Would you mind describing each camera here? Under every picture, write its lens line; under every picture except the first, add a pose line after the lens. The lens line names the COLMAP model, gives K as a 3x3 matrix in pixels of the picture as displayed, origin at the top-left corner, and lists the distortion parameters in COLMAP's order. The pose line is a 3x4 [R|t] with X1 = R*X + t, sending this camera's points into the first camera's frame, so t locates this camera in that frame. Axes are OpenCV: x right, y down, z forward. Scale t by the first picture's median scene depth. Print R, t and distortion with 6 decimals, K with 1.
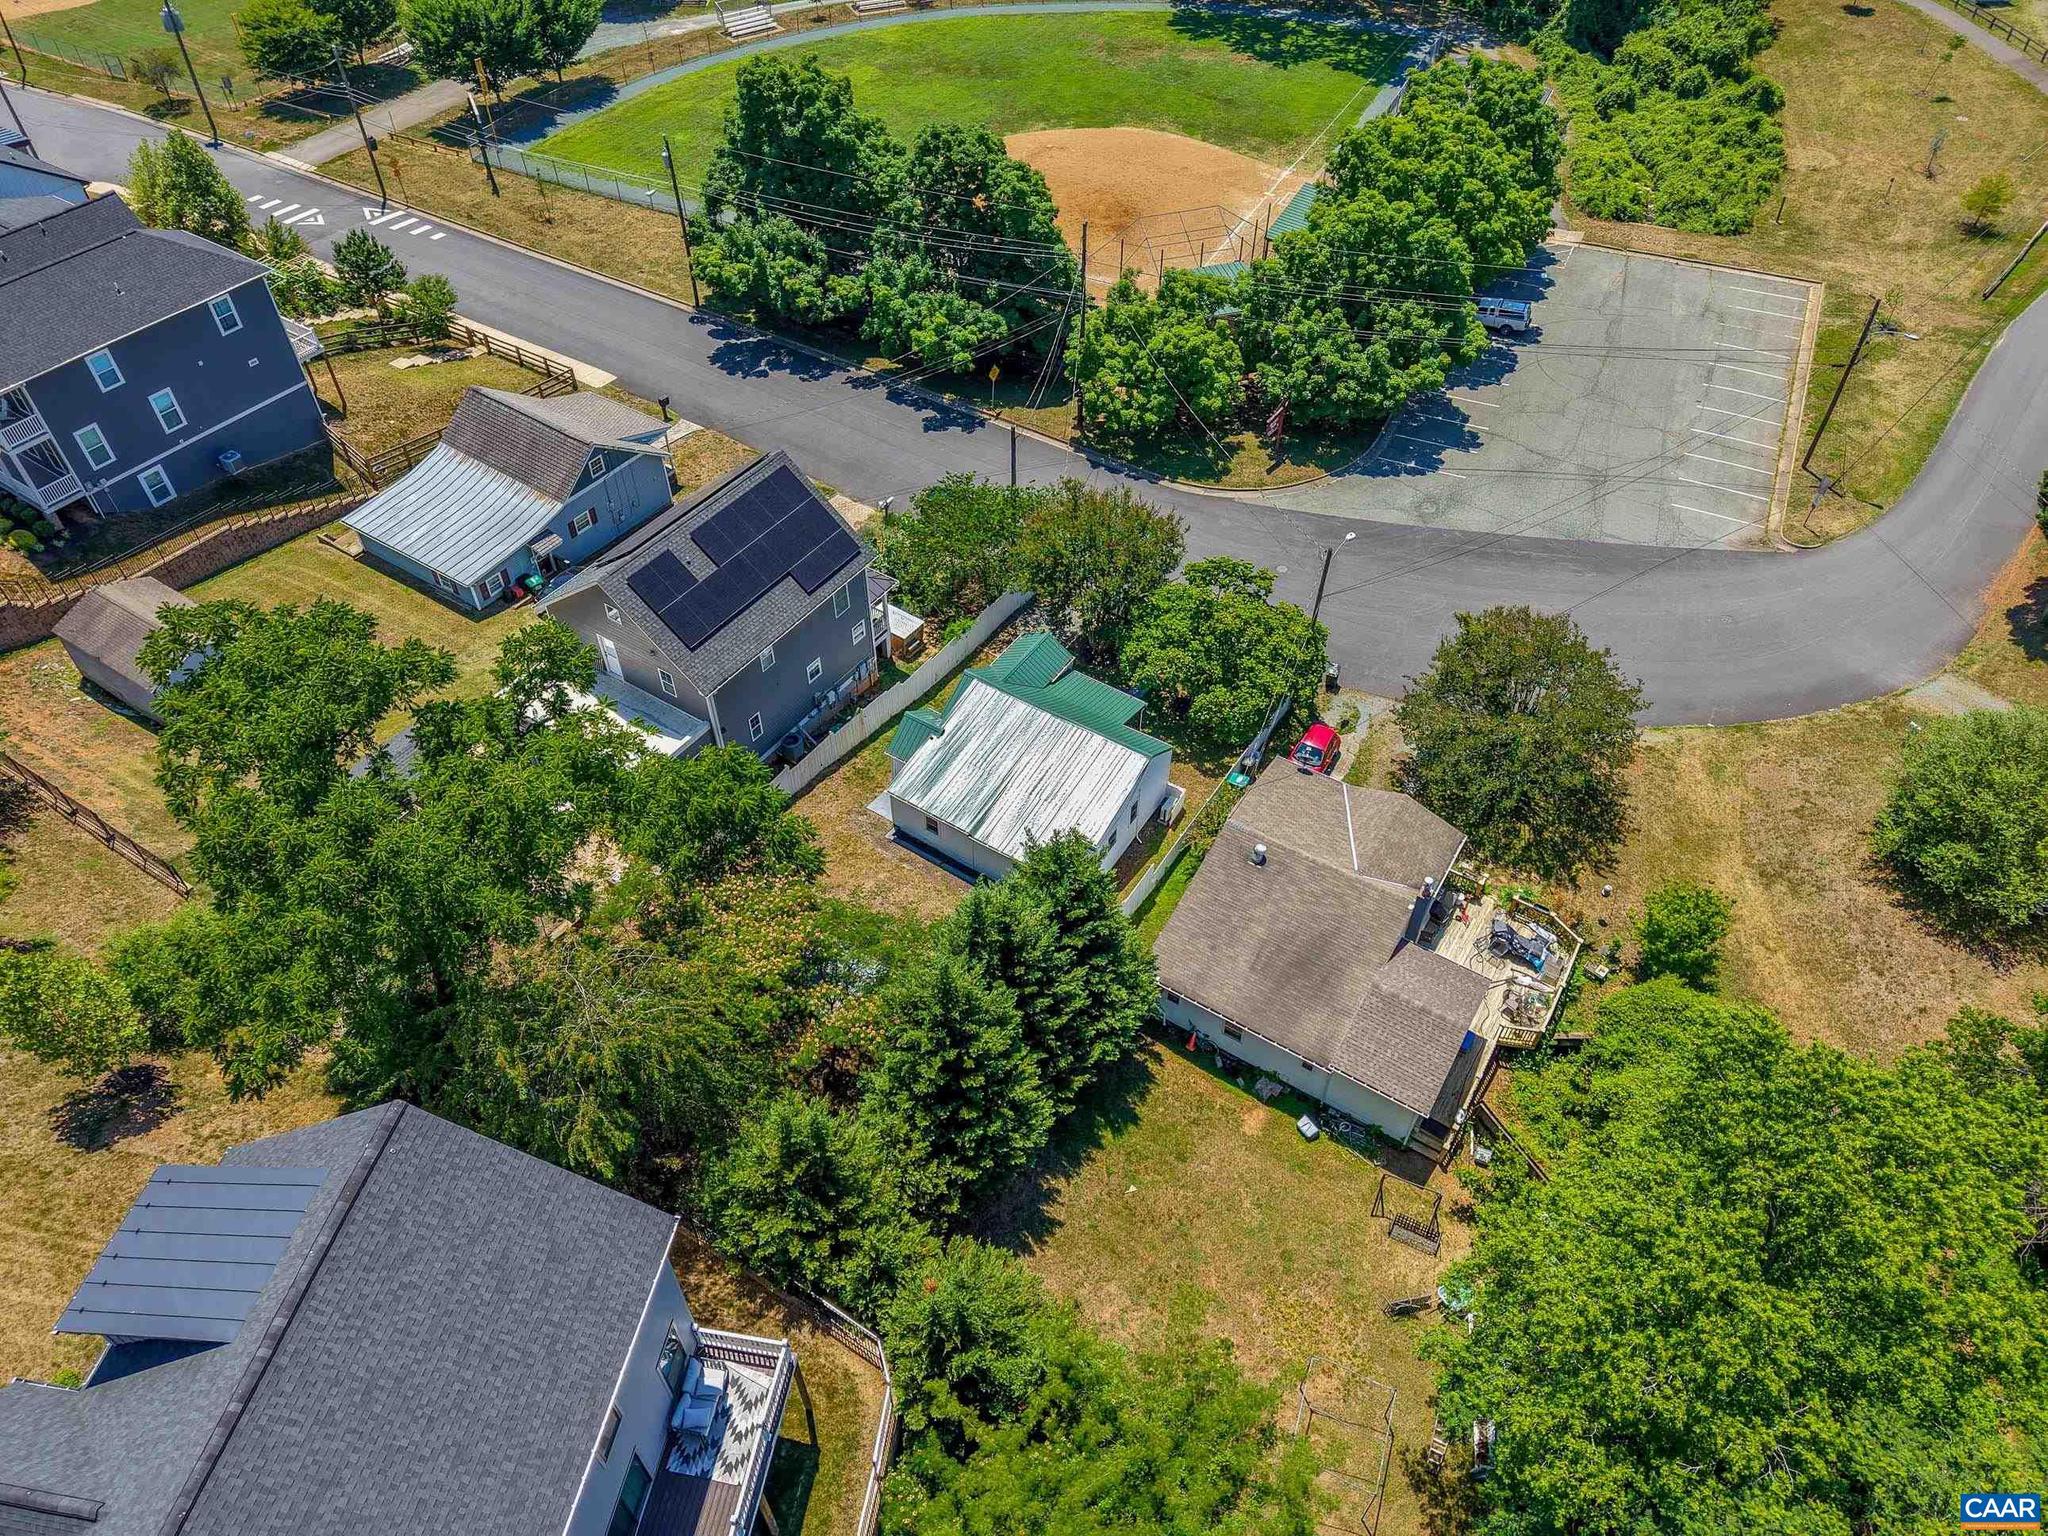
lens RADIAL K [[1368.9, 0, 1028.8], [0, 1368.9, 775.3], [0, 0, 1]] dist [0.012264, -0.009372]
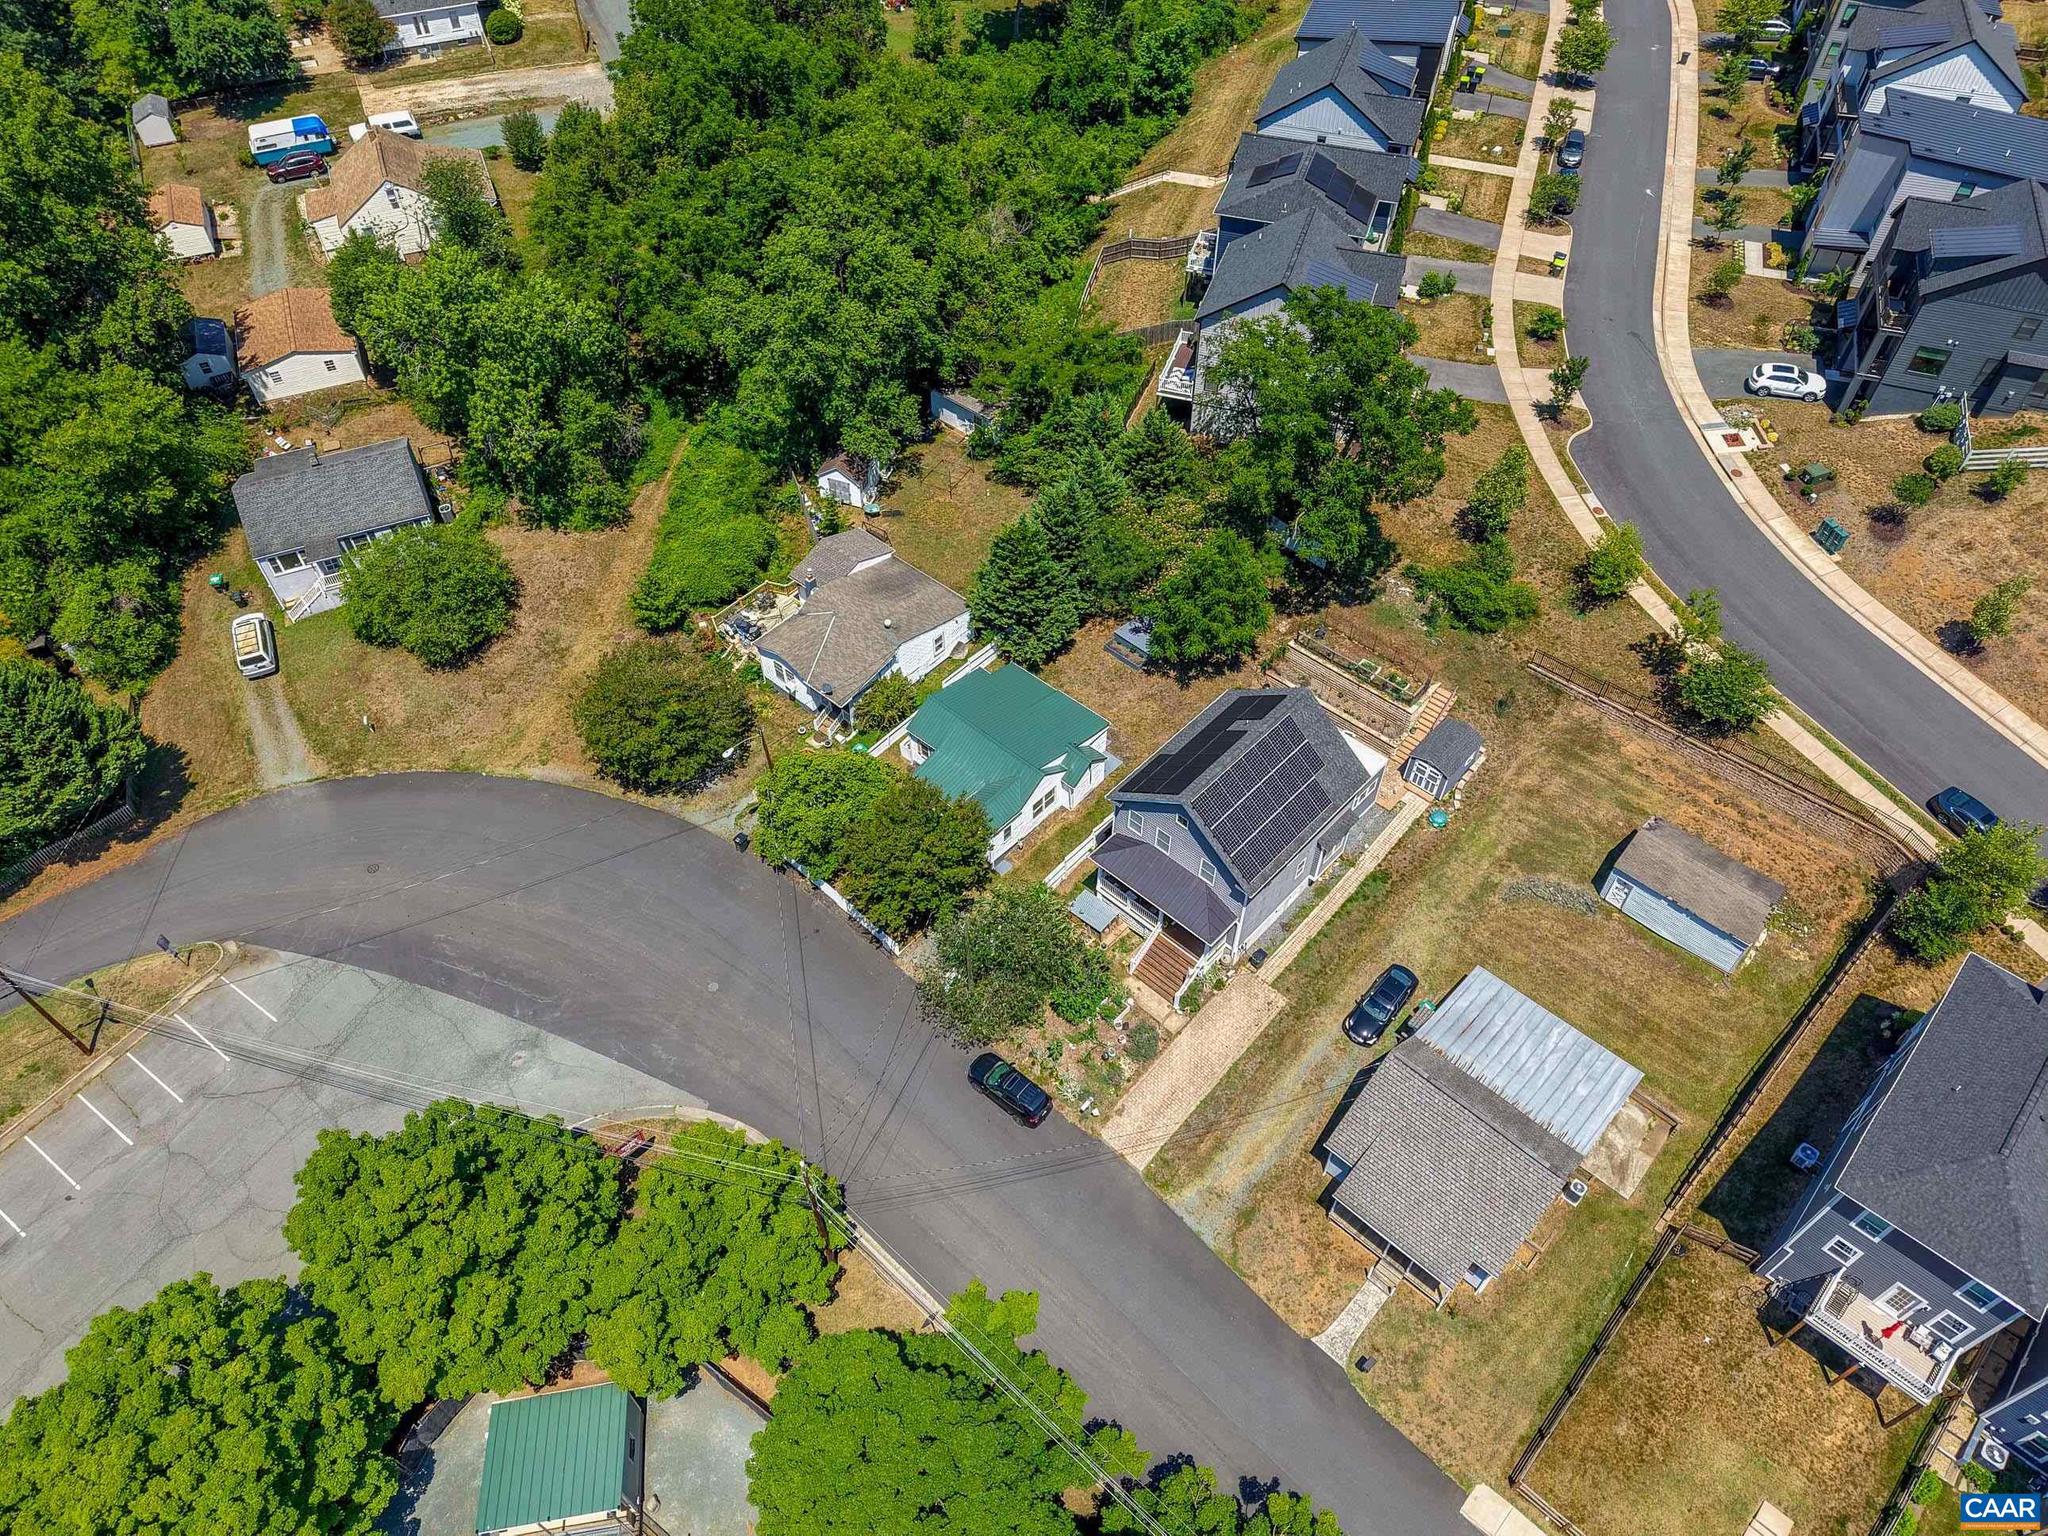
lens RADIAL K [[1372.2, 0, 1029.7], [0, 1372.2, 774.7], [0, 0, 1]] dist [-0.001101, 0.003167]
pose [[-0.987895, -0.121338, 0.096648, -0.117930], [0.110092, -0.109481, 0.987873, -1.006604], [-0.109285, 0.986555, 0.121514, 0.614504]]
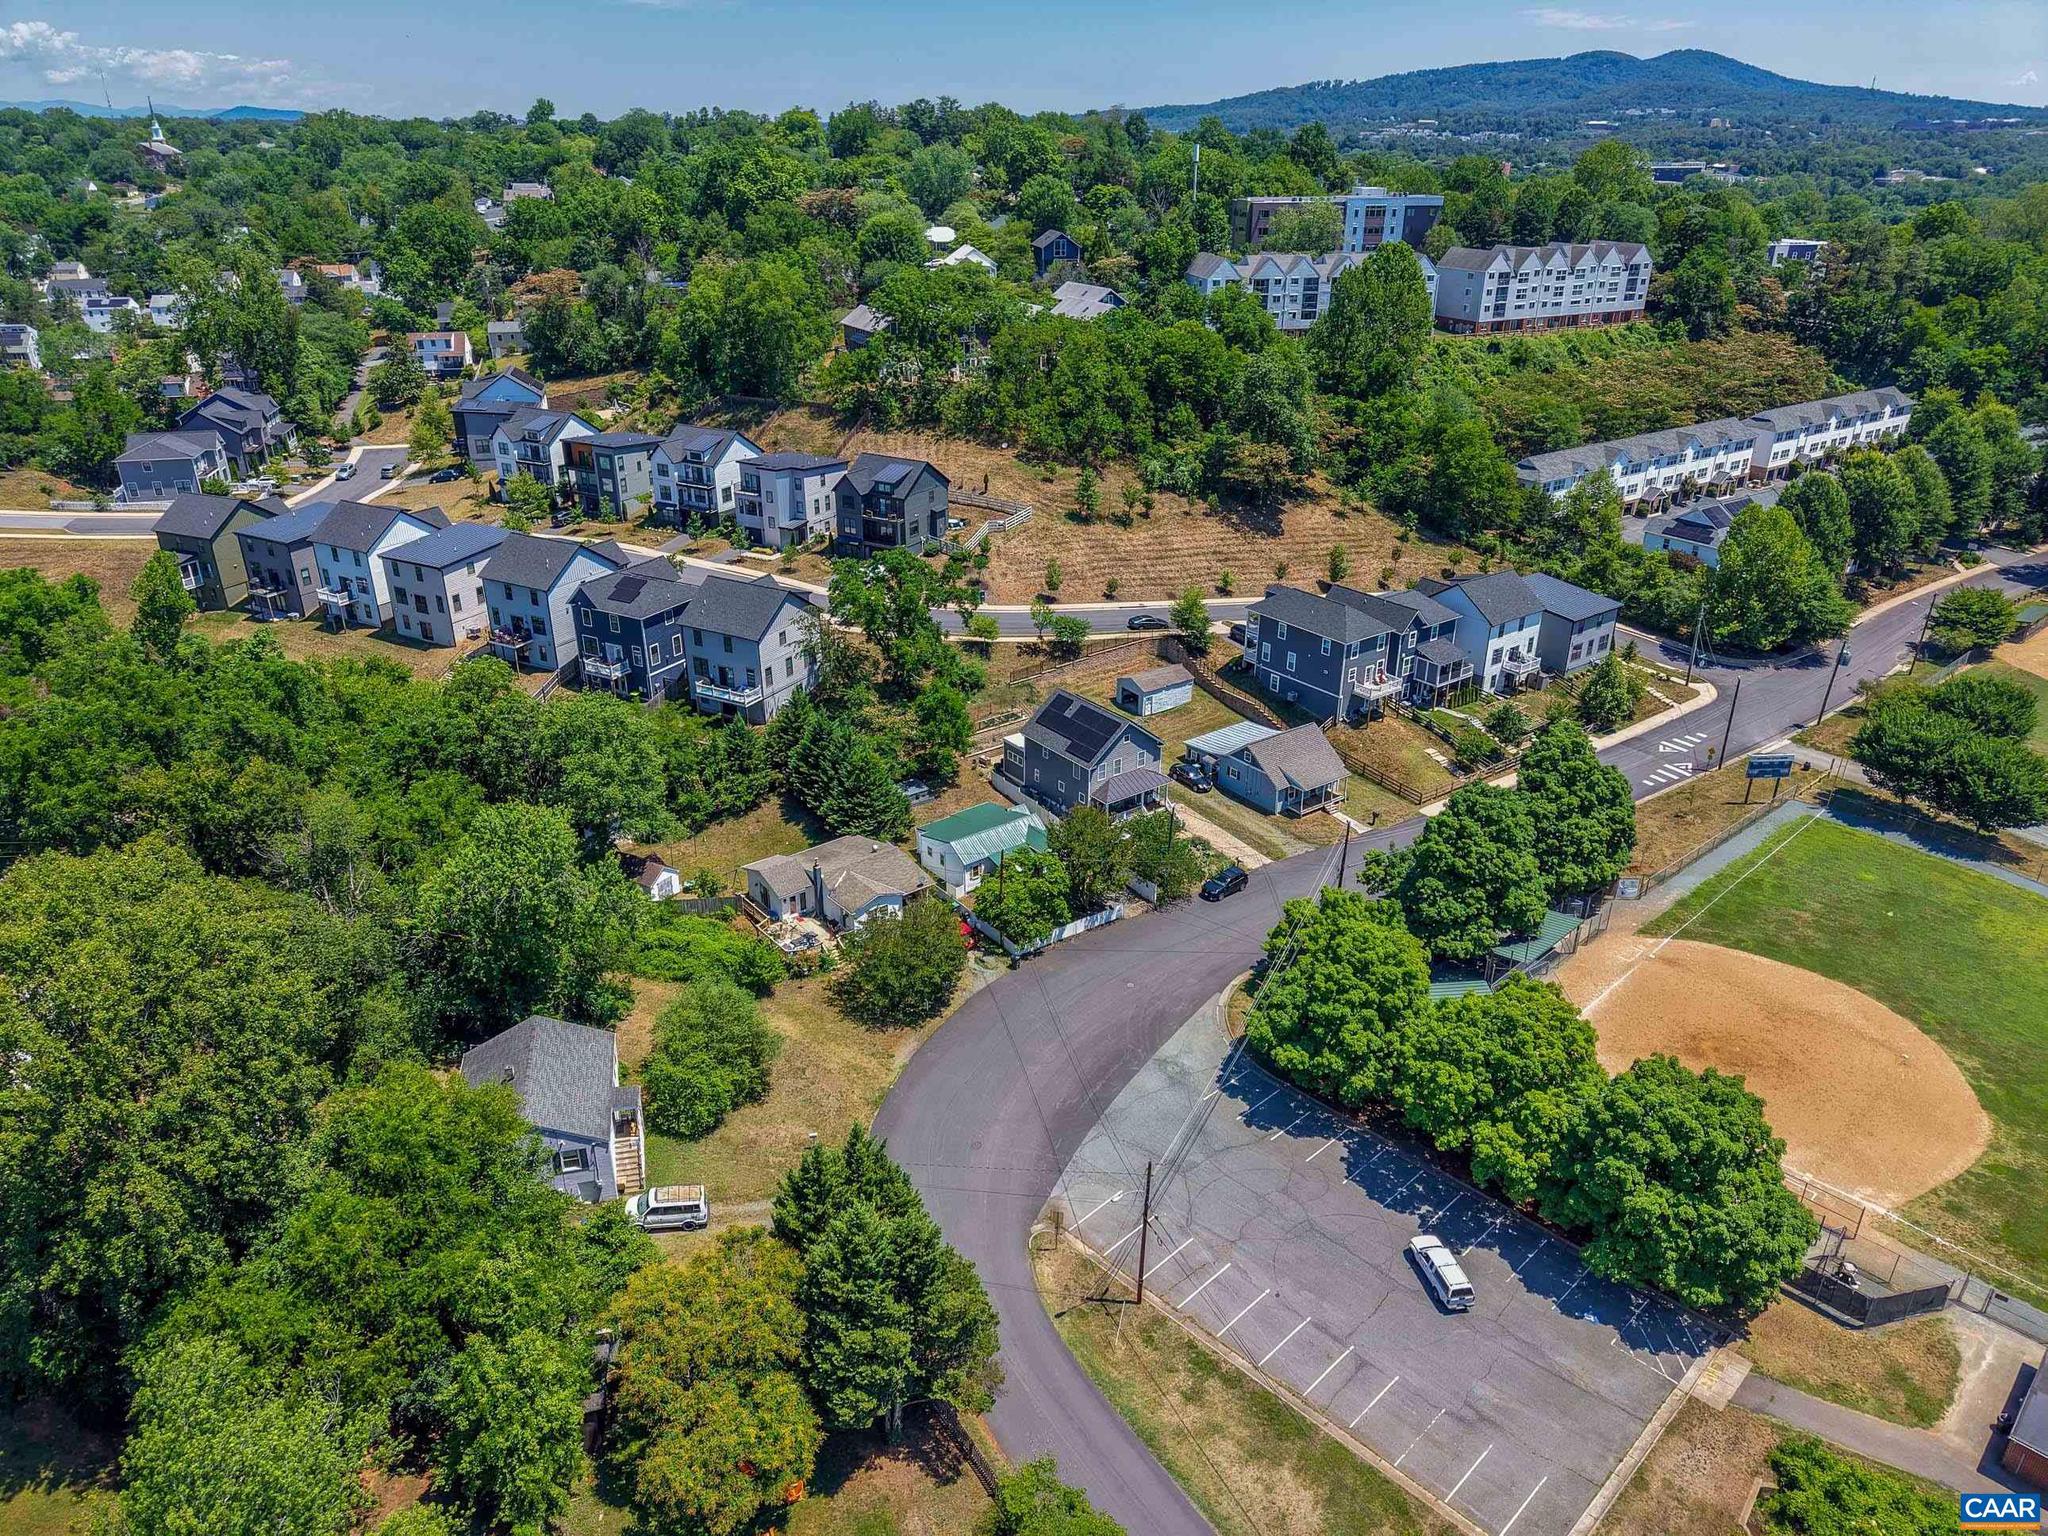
lens RADIAL K [[1339.8, 0, 1022.6], [0, 1339.8, 819.6], [0, 0, 1]] dist [0.043985, -0.044383]
pose [[-0.335053, 0.425310, -0.840744, 1.228124], [-0.689860, 0.497032, 0.526358, -0.828209], [0.641742, 0.756353, 0.126872, 0.536712]]
